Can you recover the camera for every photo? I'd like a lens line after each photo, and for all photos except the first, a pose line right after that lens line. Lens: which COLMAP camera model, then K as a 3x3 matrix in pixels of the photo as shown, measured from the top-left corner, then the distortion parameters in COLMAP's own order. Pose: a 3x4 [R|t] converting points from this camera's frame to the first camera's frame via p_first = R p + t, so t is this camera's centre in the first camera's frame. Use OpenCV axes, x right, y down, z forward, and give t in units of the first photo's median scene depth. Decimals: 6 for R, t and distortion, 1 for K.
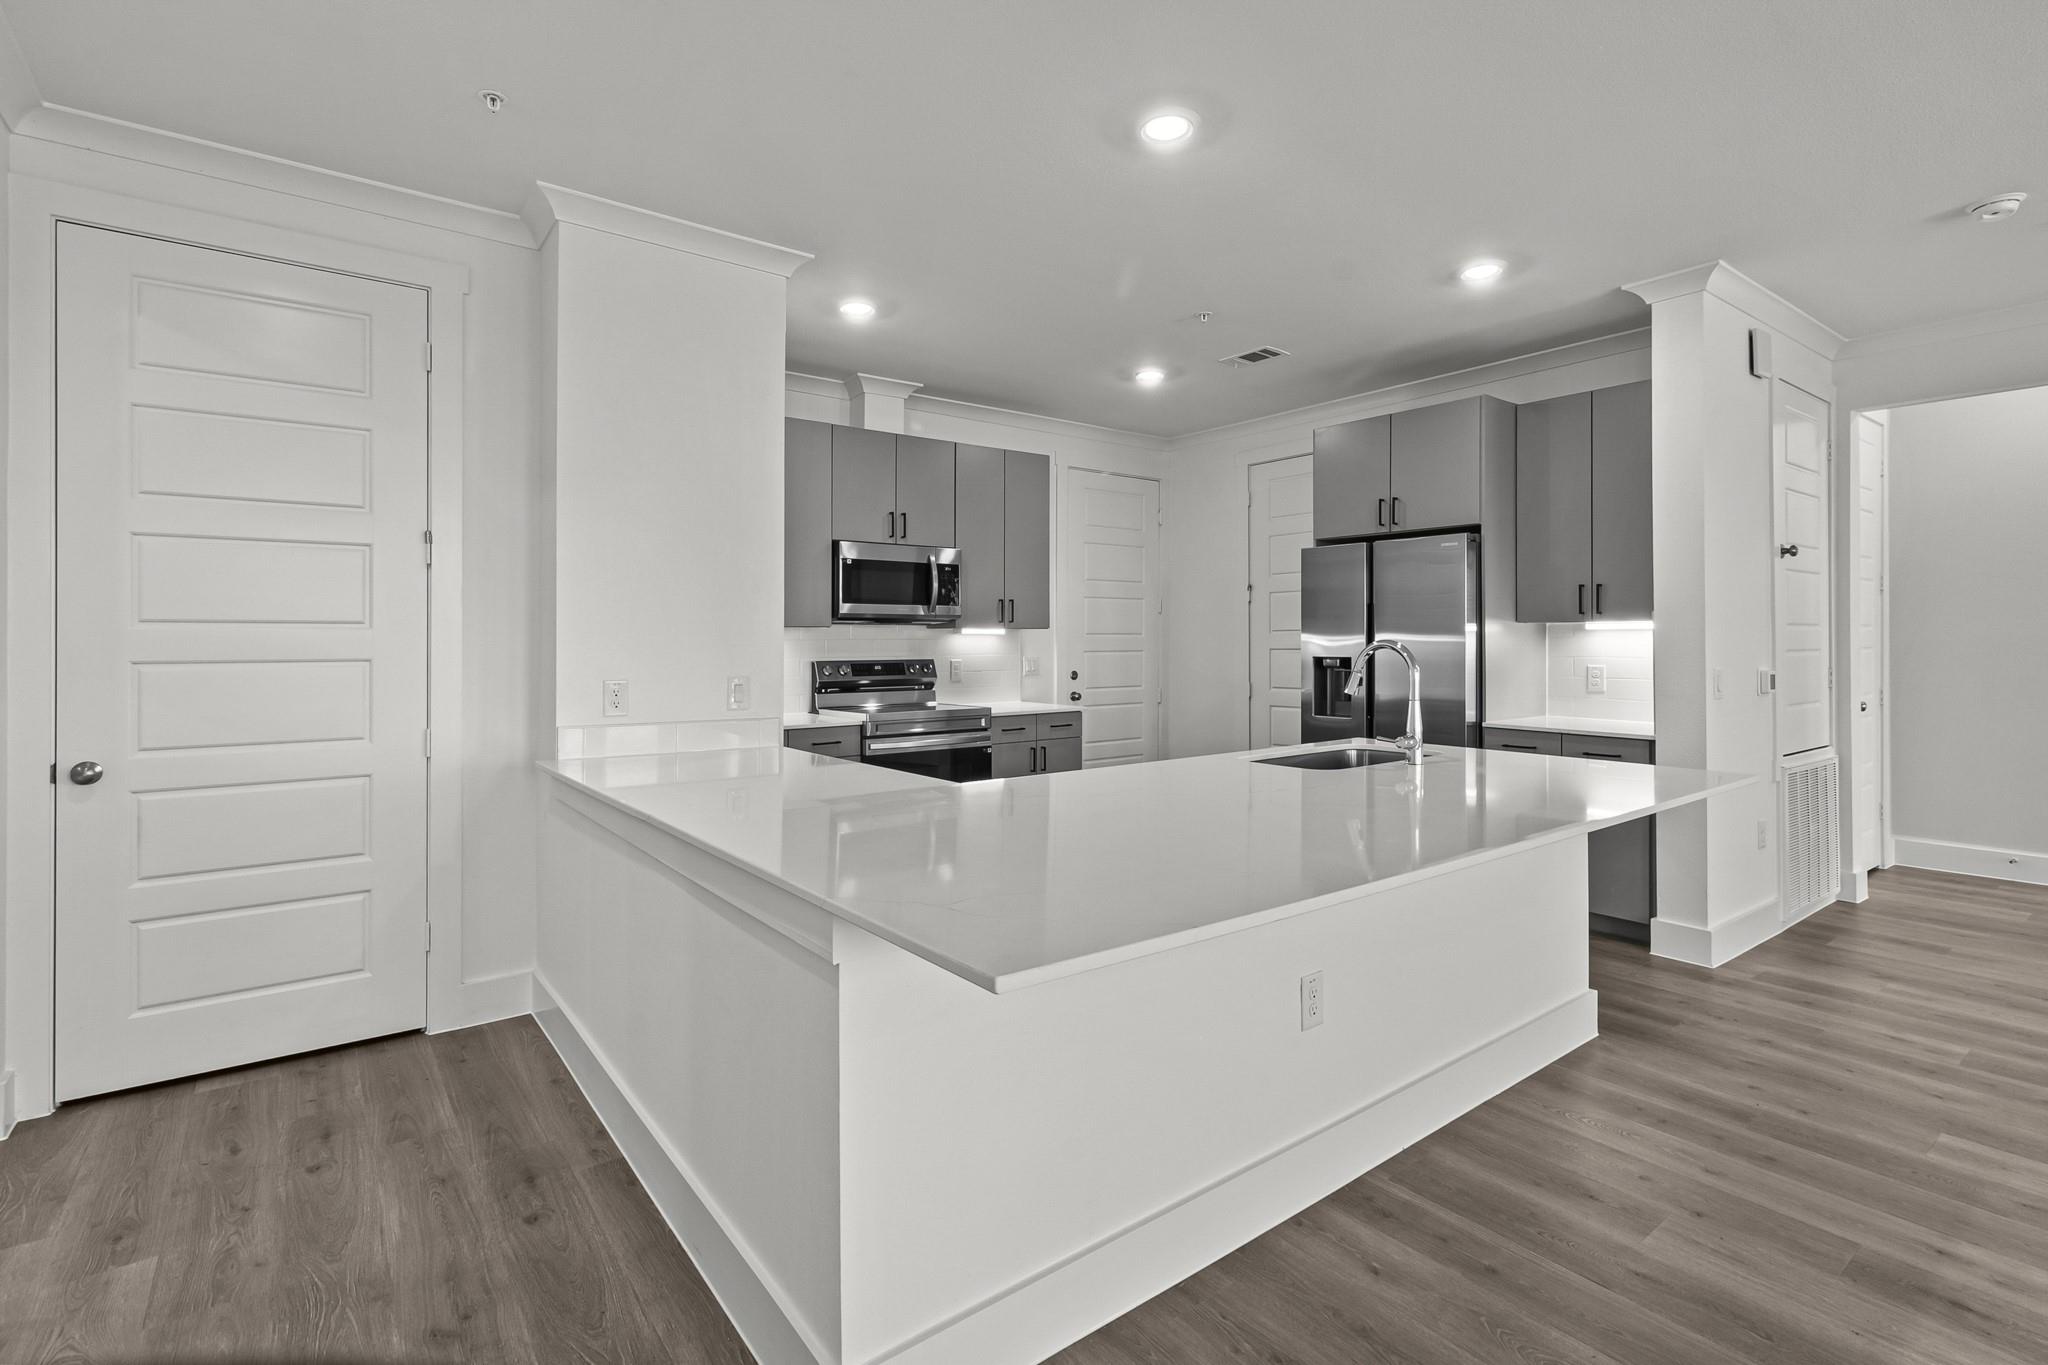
lens RADIAL K [[946.3, 0, 1005.2], [0, 946.3, 641.6], [0, 0, 1]] dist [0.003491, -0.000581]
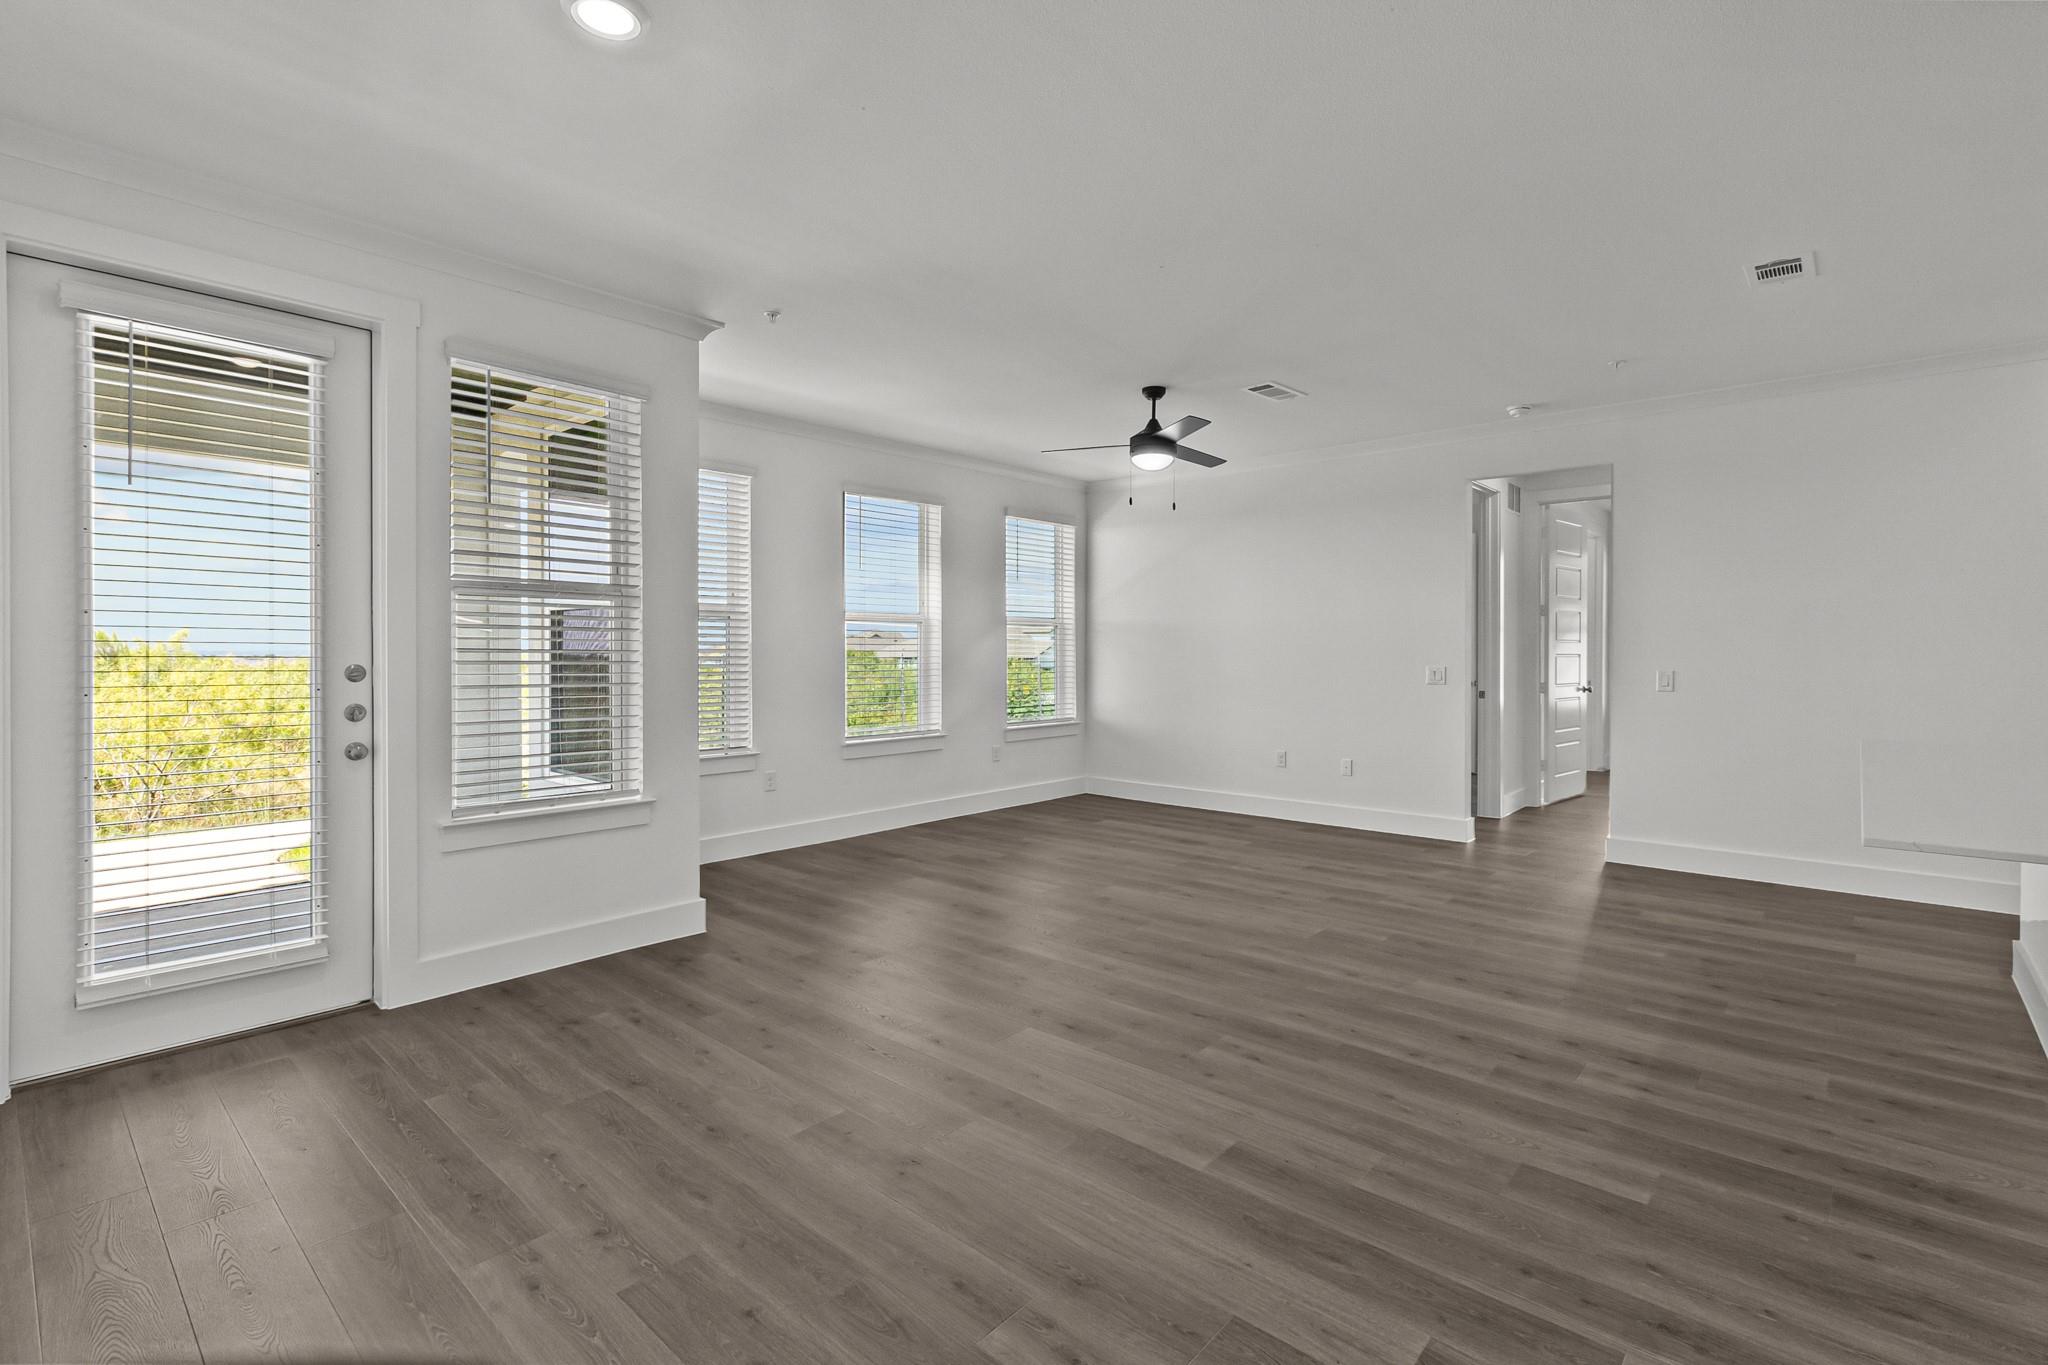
lens RADIAL K [[946.3, 0, 1020.9], [0, 946.3, 632.2], [0, 0, 1]] dist [0.003491, -0.000581]
pose [[-0.980777, -0.002386, -0.195116, 0.908887], [-0.000760, 0.999964, -0.008406, -0.004653], [0.195129, -0.008097, -0.980744, 0.922085]]
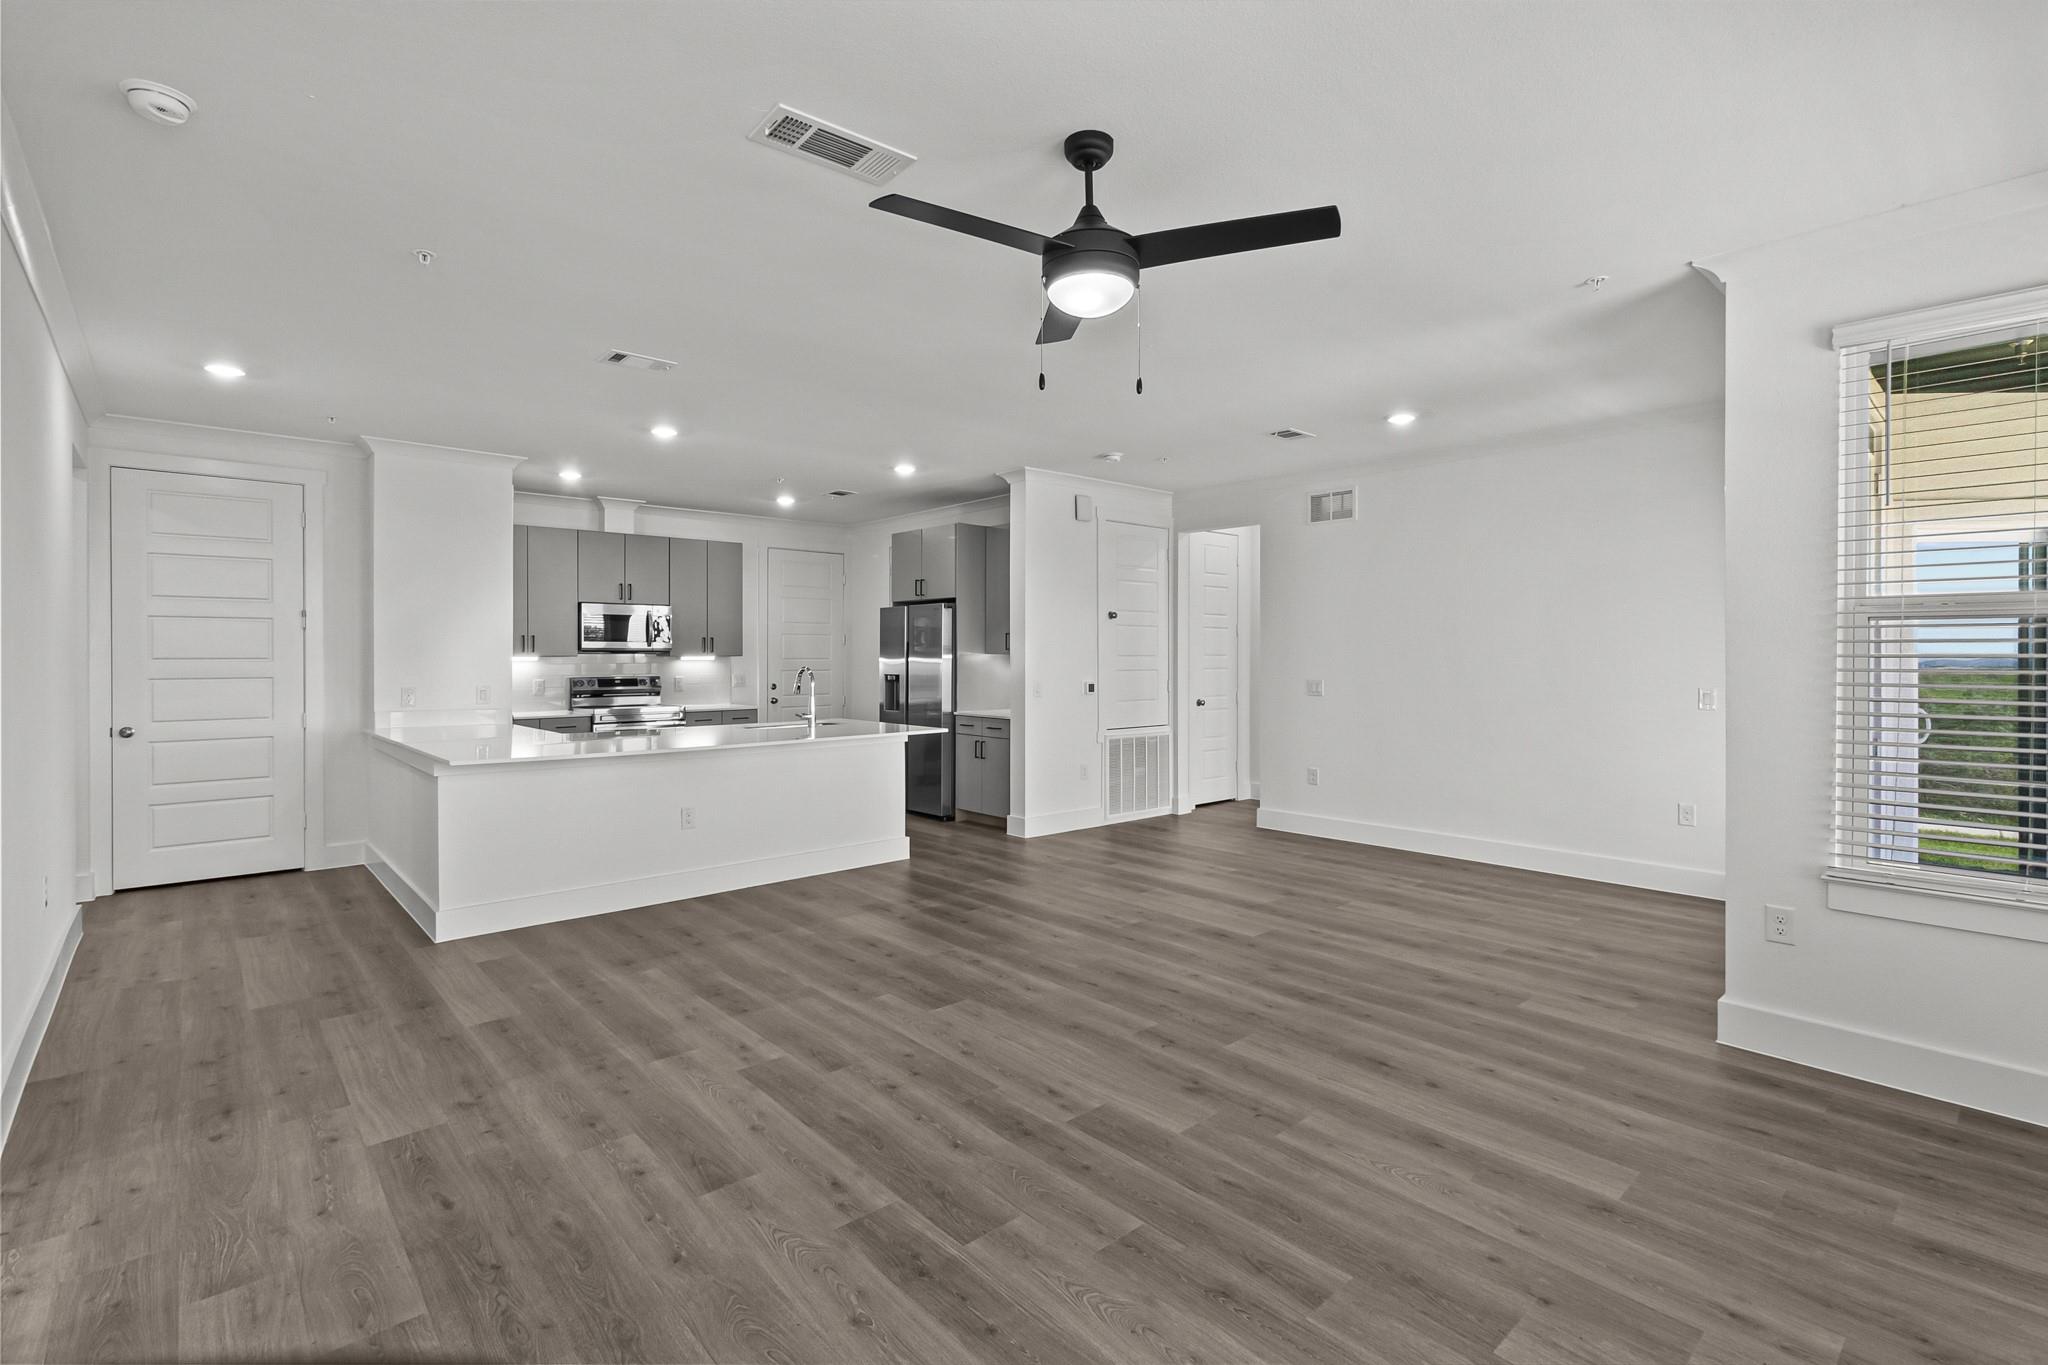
lens RADIAL K [[946.3, 0, 1021.2], [0, 946.3, 659.1], [0, 0, 1]] dist [0.003491, -0.000581]
pose [[0.996667, -0.001091, 0.081566, 0.455173], [0.000934, 0.999998, 0.001970, -0.013594], [-0.081568, -0.001887, 0.996666, -0.689066]]
